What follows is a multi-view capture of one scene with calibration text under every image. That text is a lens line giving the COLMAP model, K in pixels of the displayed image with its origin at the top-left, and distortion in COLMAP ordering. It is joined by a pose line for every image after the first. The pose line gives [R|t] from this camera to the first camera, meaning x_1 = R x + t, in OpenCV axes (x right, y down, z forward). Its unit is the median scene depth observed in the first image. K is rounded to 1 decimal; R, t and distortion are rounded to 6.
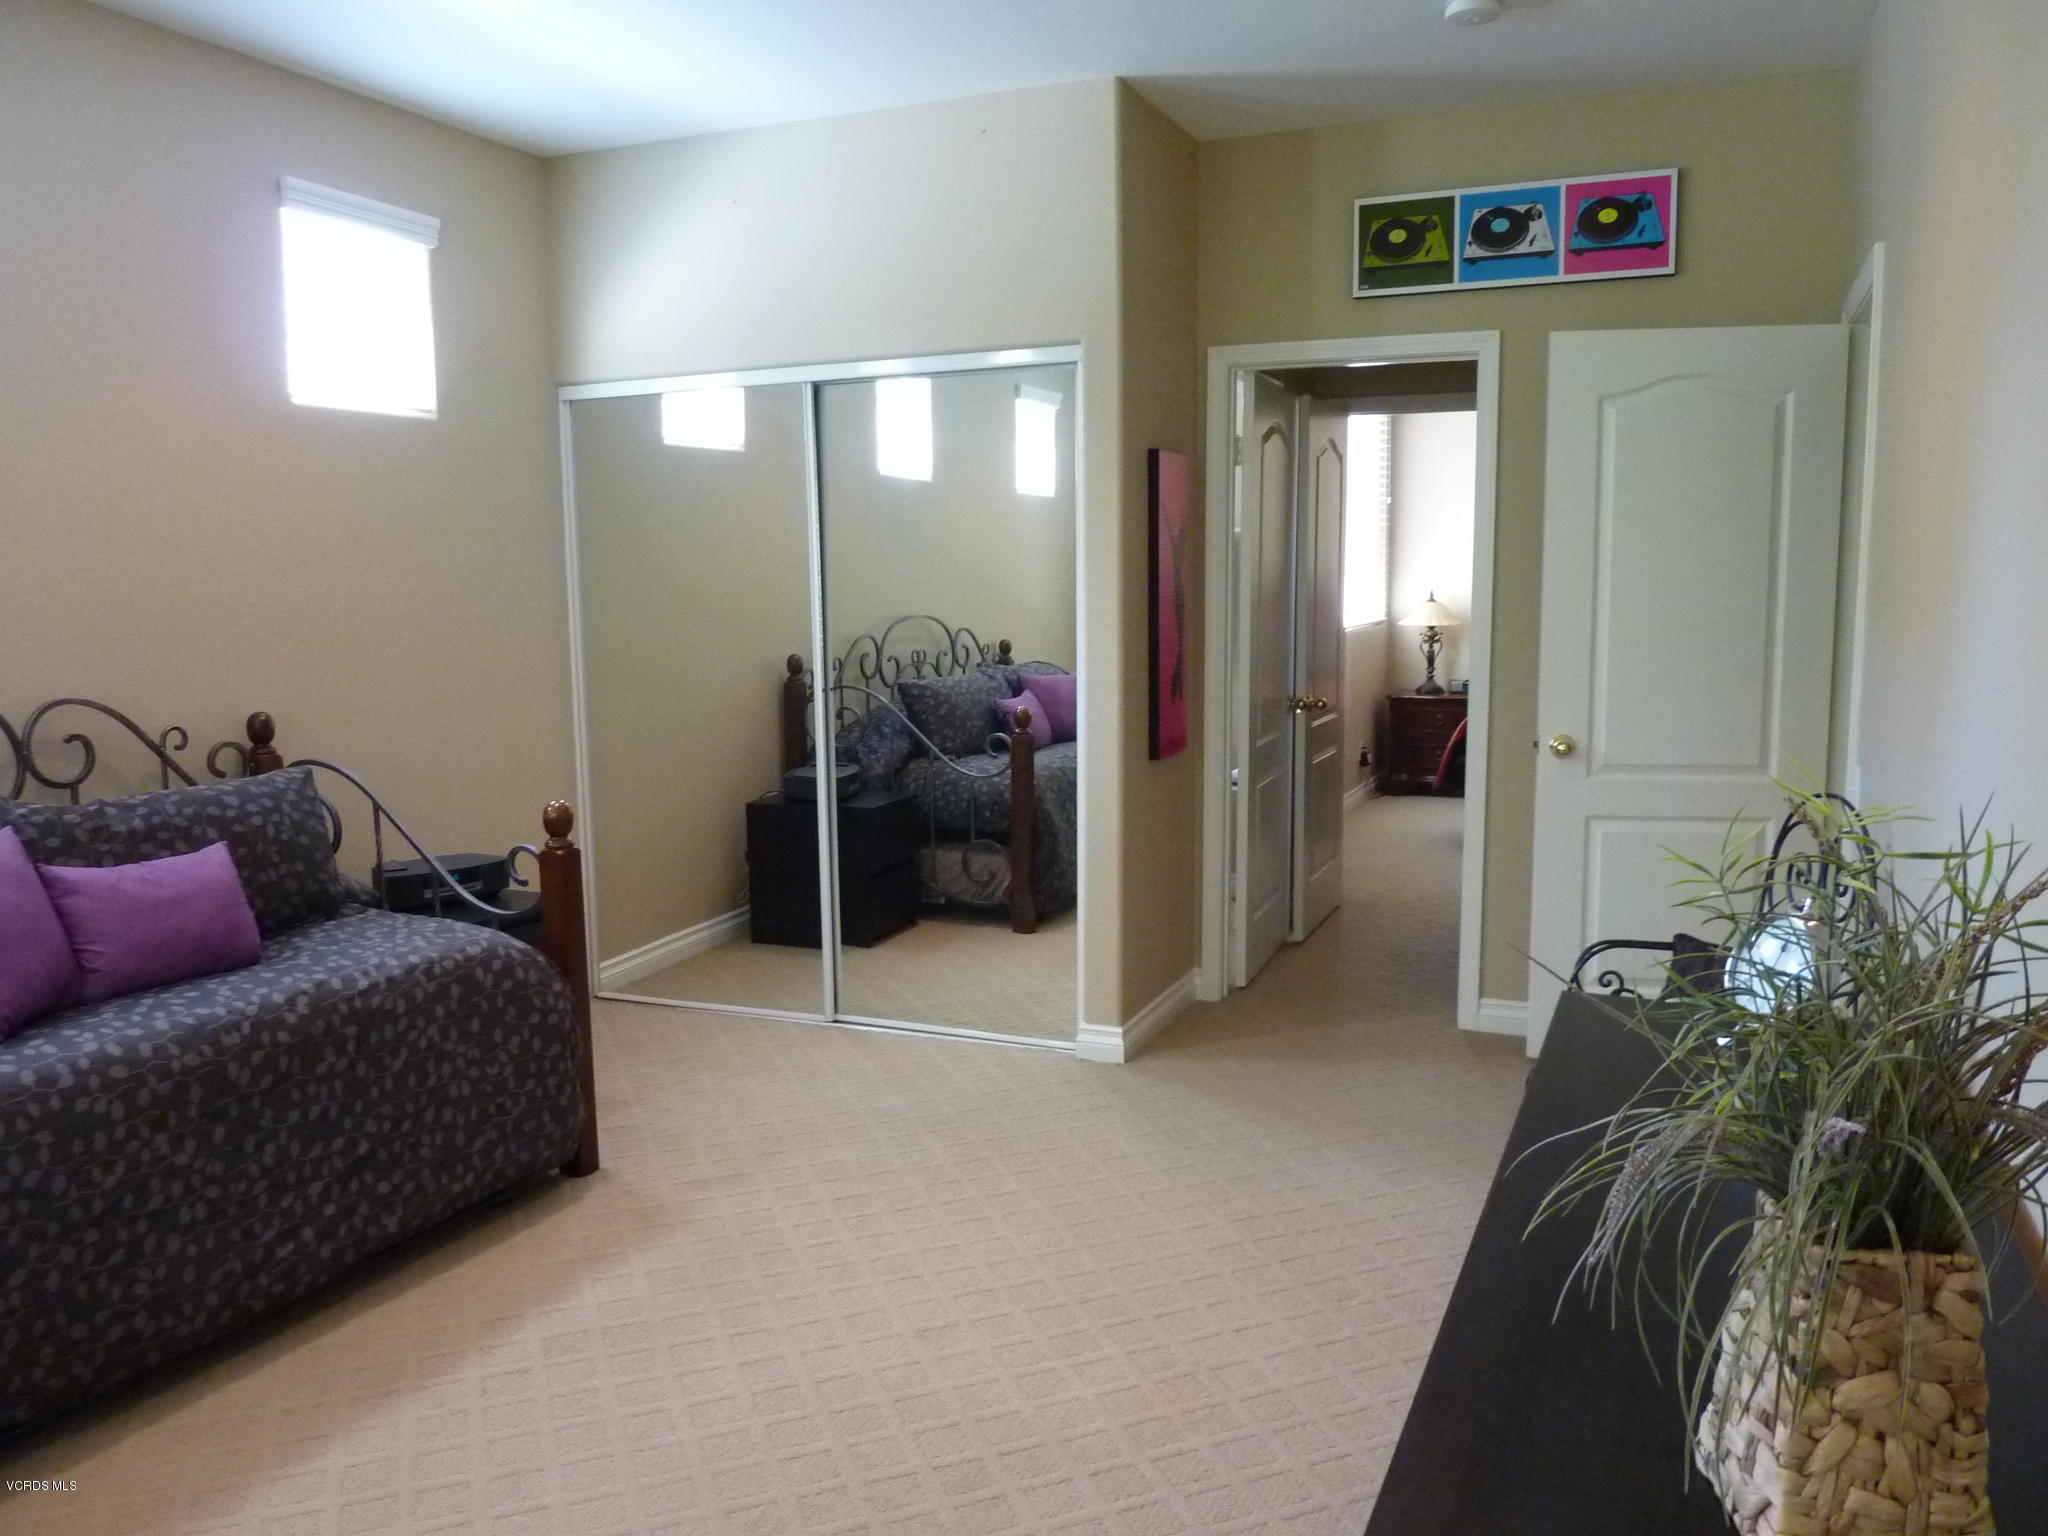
lens RADIAL K [[1560.9, 0, 1024.0], [0, 1560.9, 768.0], [0, 0, 1]] dist [-0.011835, -0.028427]
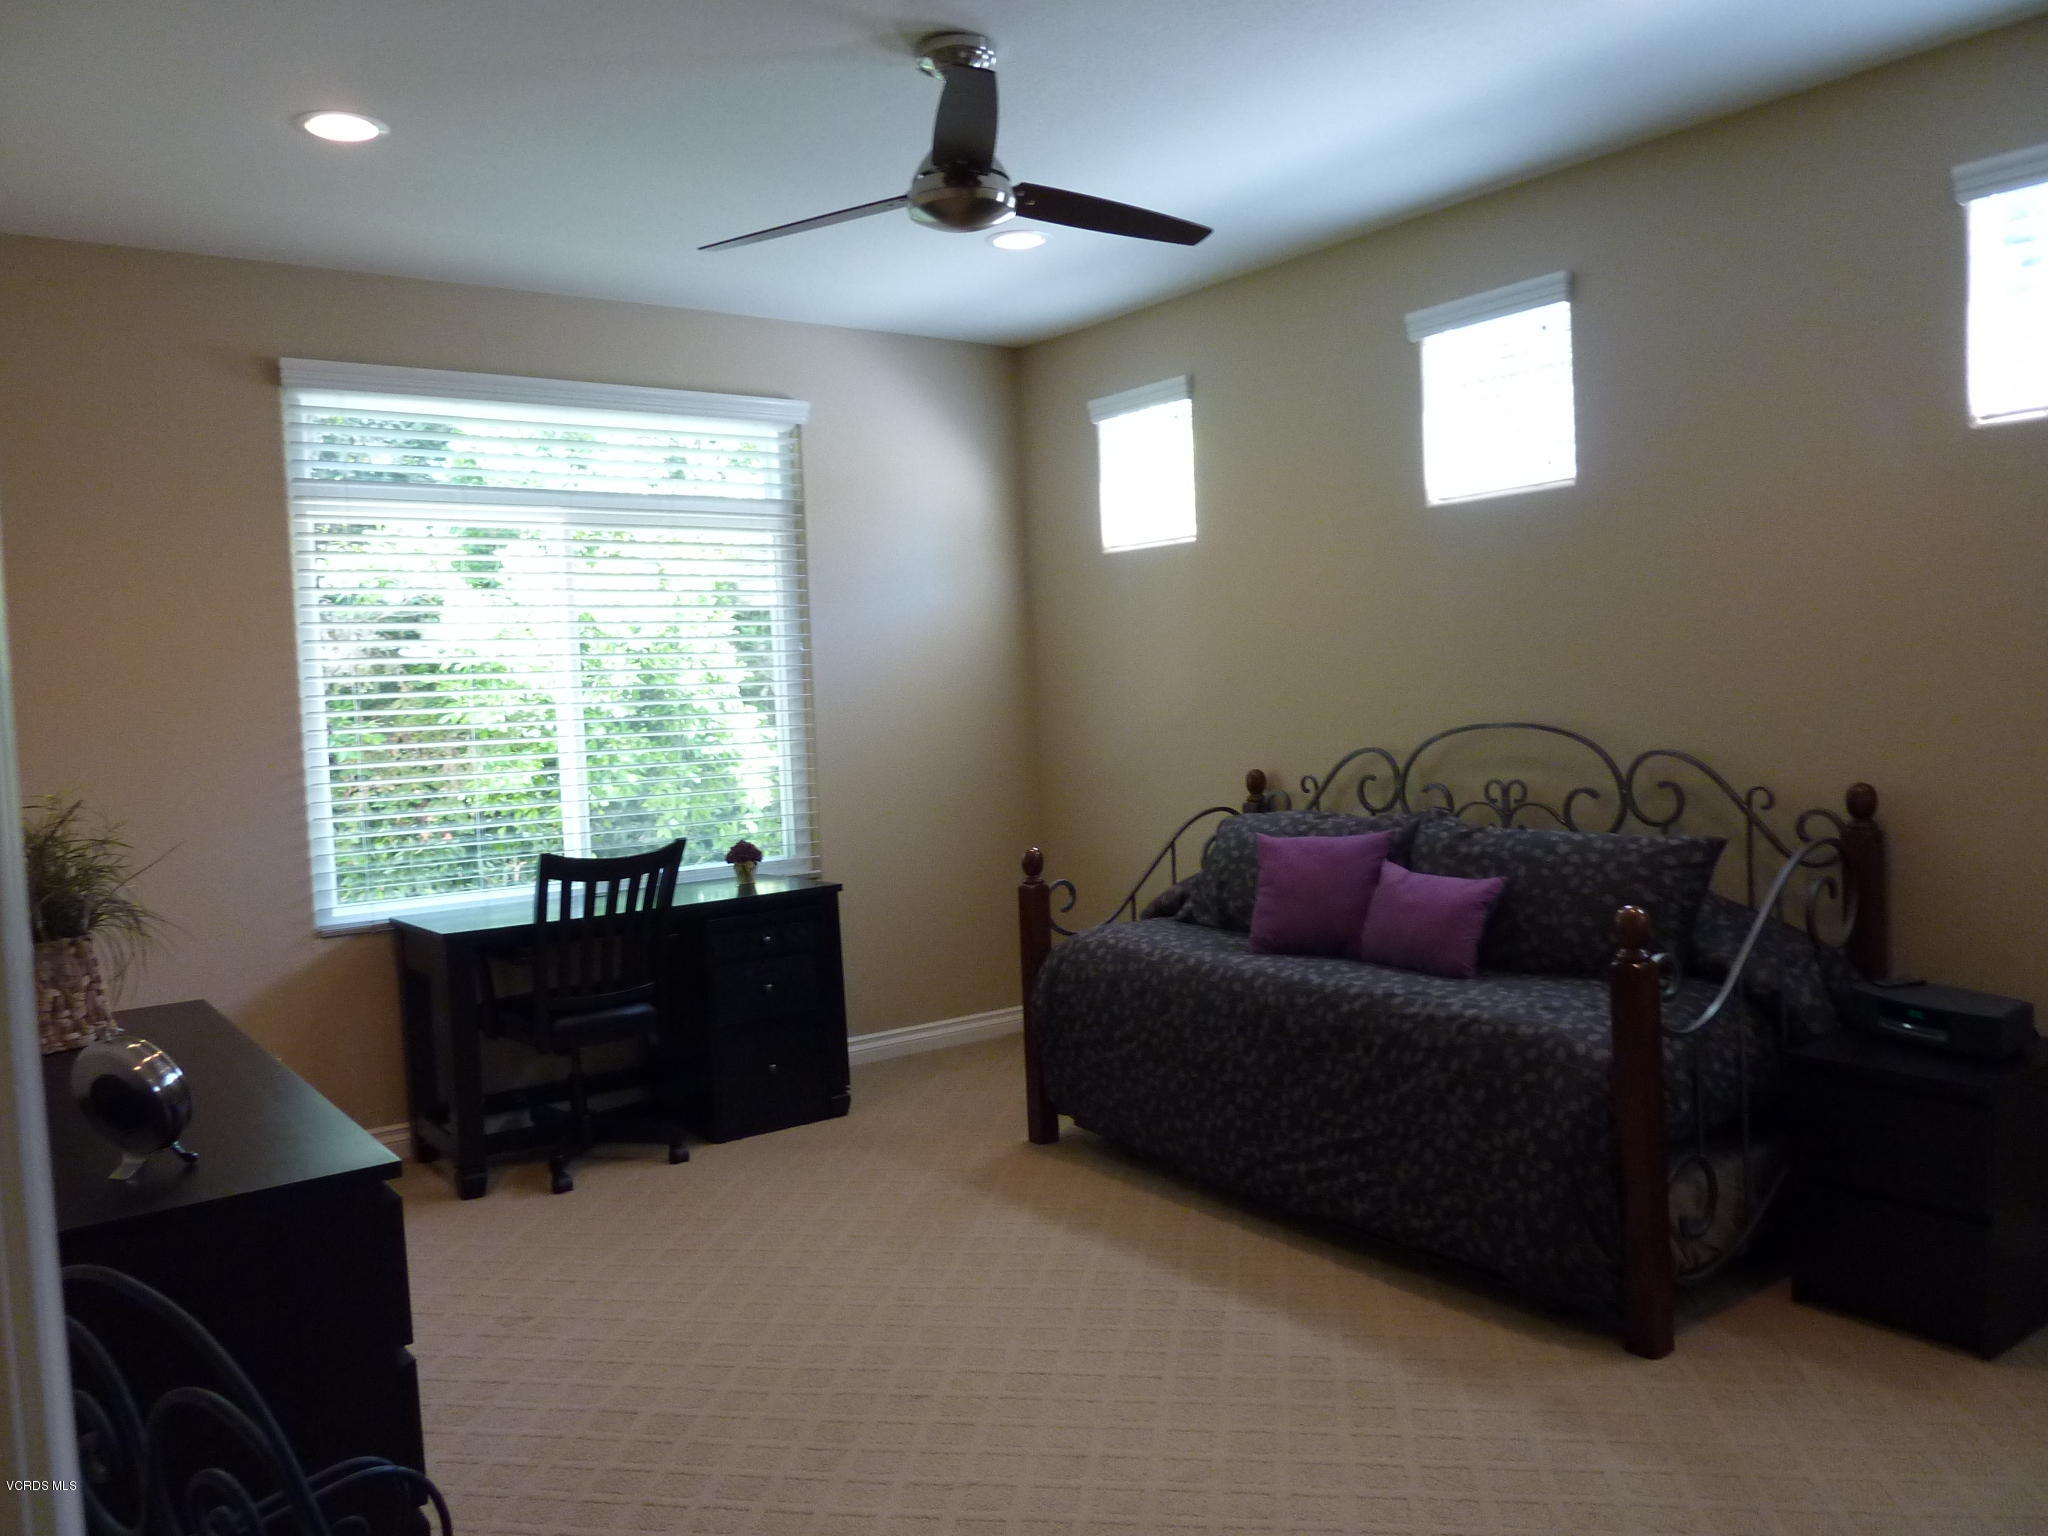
lens RADIAL K [[1591.8, 0, 1024.0], [0, 1591.8, 768.0], [0, 0, 1]] dist [-0.004587, -0.450867]
pose [[-0.508439, 0.071273, -0.858143, 0.741682], [-0.065168, 0.990526, 0.120880, -0.167210], [0.858629, 0.117383, -0.498977, 1.390506]]
